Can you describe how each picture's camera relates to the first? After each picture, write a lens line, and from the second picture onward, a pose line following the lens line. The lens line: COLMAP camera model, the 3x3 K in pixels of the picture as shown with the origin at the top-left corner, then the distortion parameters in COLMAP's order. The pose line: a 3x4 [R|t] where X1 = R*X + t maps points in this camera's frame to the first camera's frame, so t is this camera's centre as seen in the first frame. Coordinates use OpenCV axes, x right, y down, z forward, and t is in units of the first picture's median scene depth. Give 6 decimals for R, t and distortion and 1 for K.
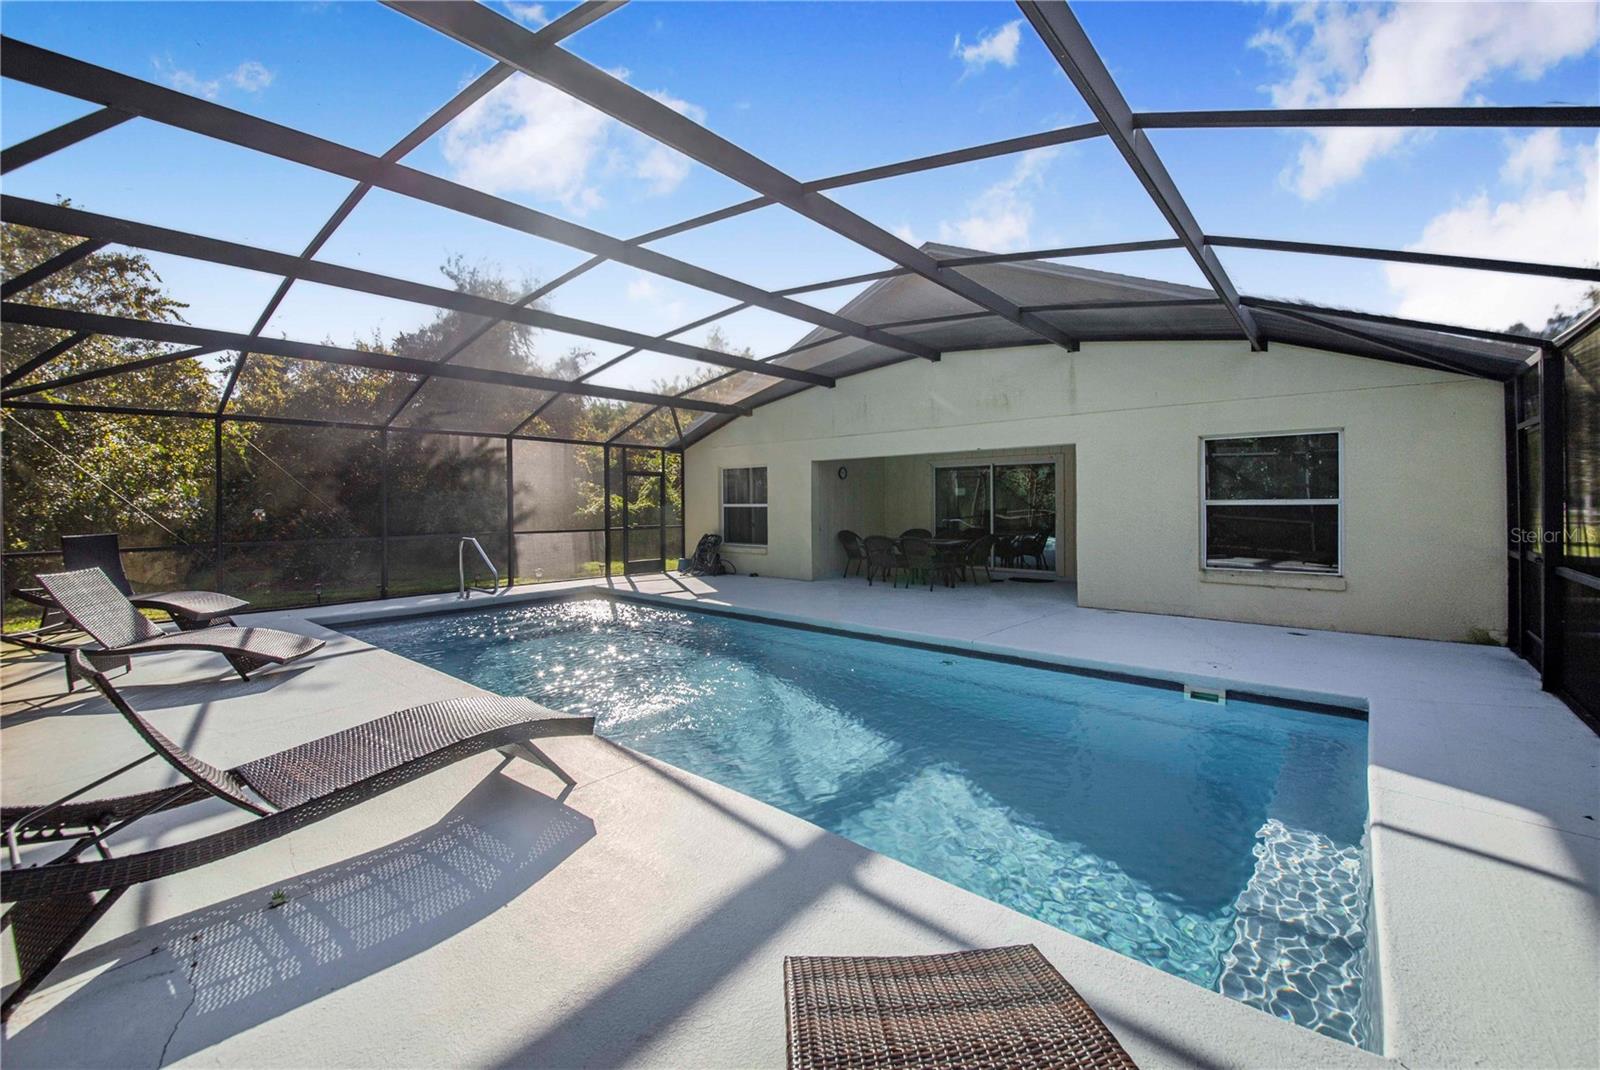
lens RADIAL K [[641.8, 0, 779.9], [0, 641.8, 494.4], [0, 0, 1]] dist [0.009320, -0.008629]
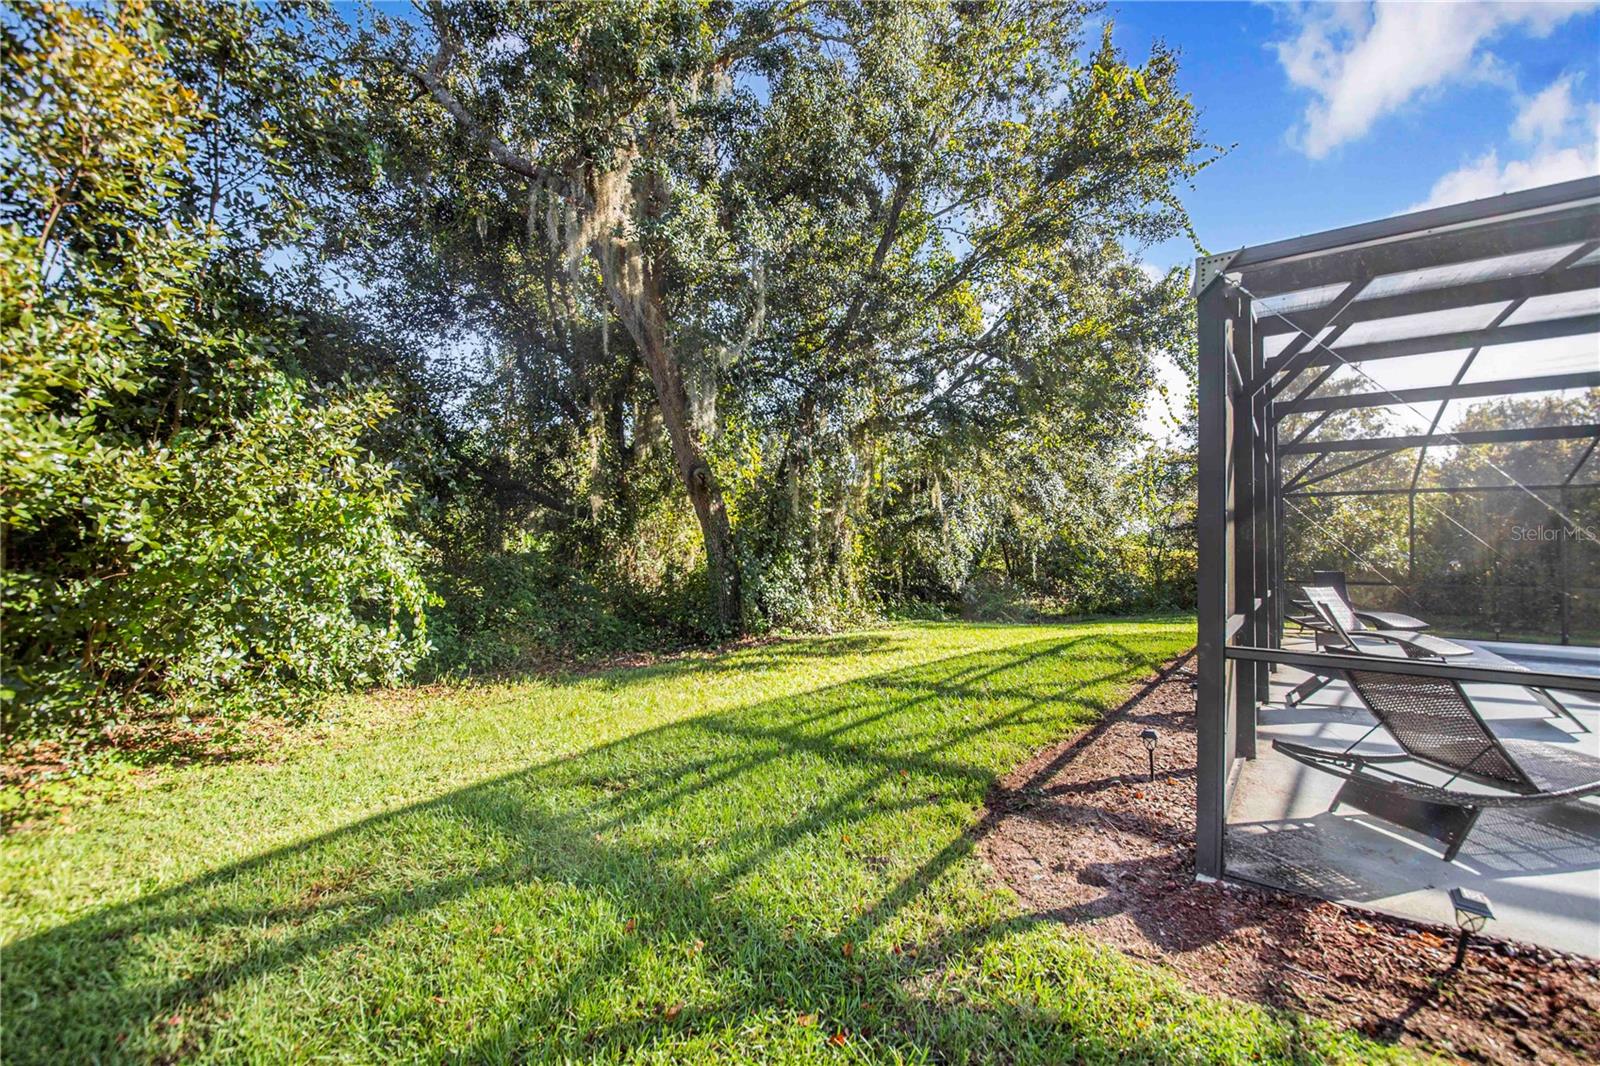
lens RADIAL K [[641.8, 0, 796.8], [0, 641.8, 526.9], [0, 0, 1]] dist [0.009320, -0.008629]
pose [[0.050531, -0.026429, -0.998373, 0.358386], [-0.009716, 0.999589, -0.026953, 0.003640], [0.998675, 0.011062, 0.050253, -0.317399]]
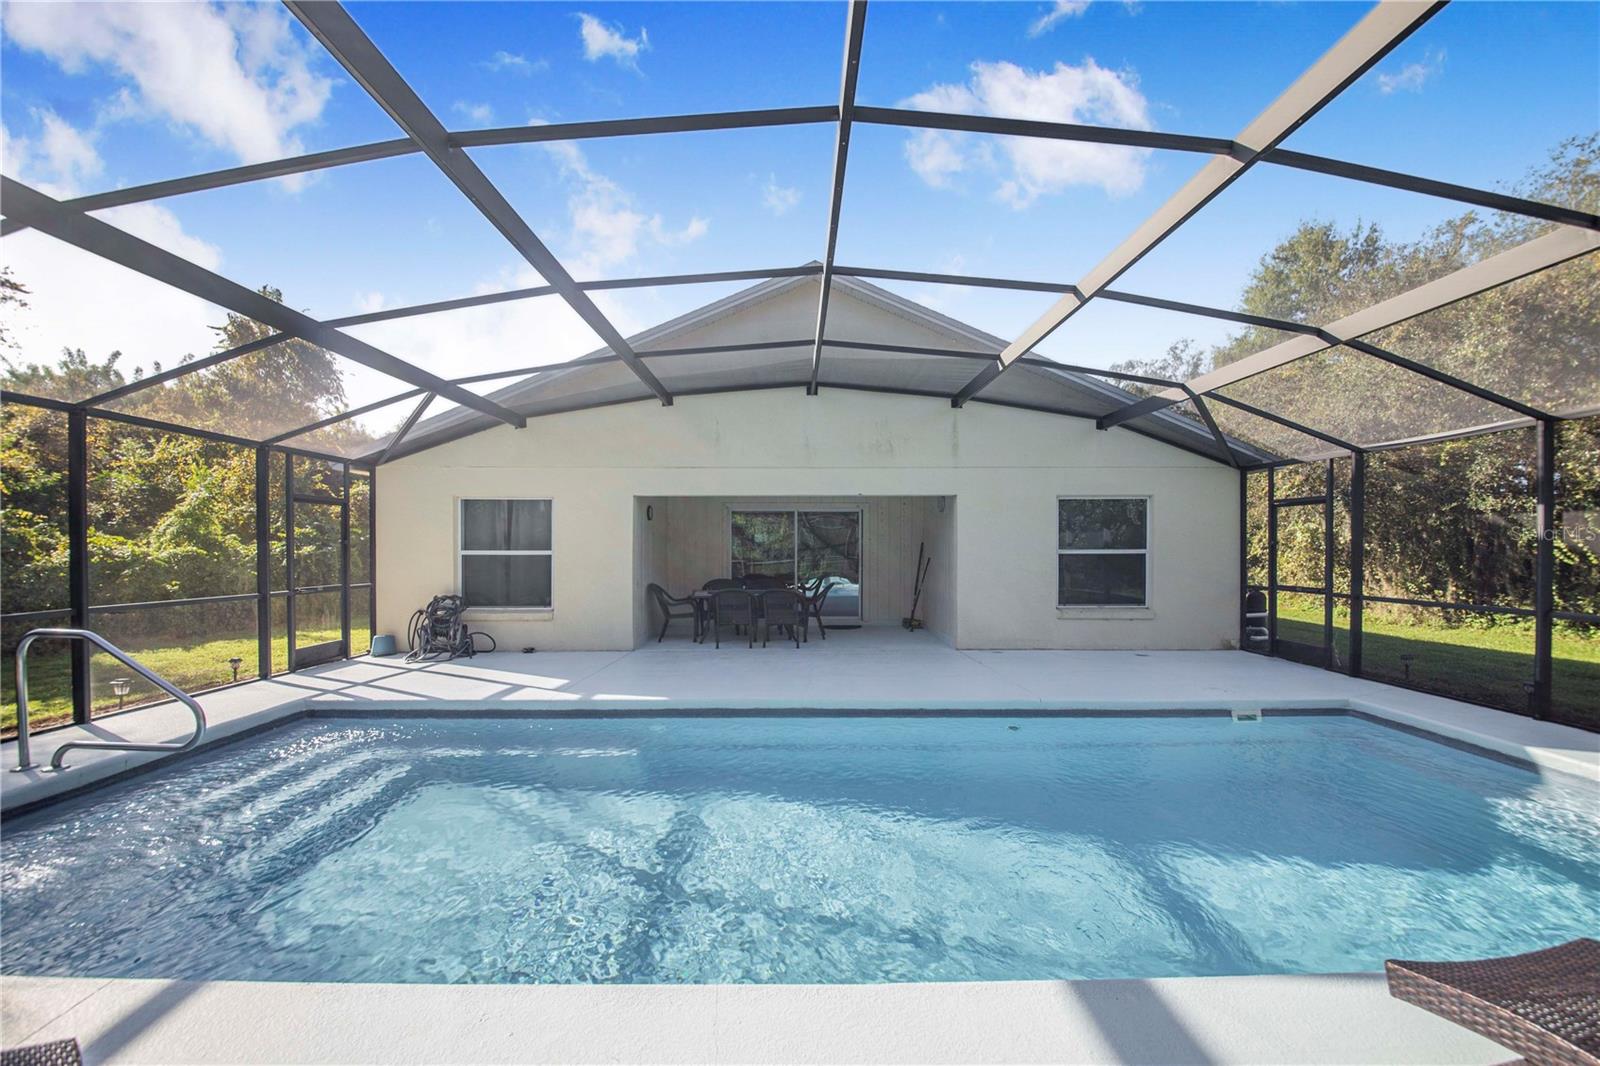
lens RADIAL K [[641.8, 0, 804.4], [0, 641.8, 529.2], [0, 0, 1]] dist [0.009320, -0.008629]
pose [[0.748755, 0.026744, 0.662307, -0.388501], [-0.013925, 0.999600, -0.024621, 0.005766], [-0.662700, 0.009213, 0.748828, 0.347905]]
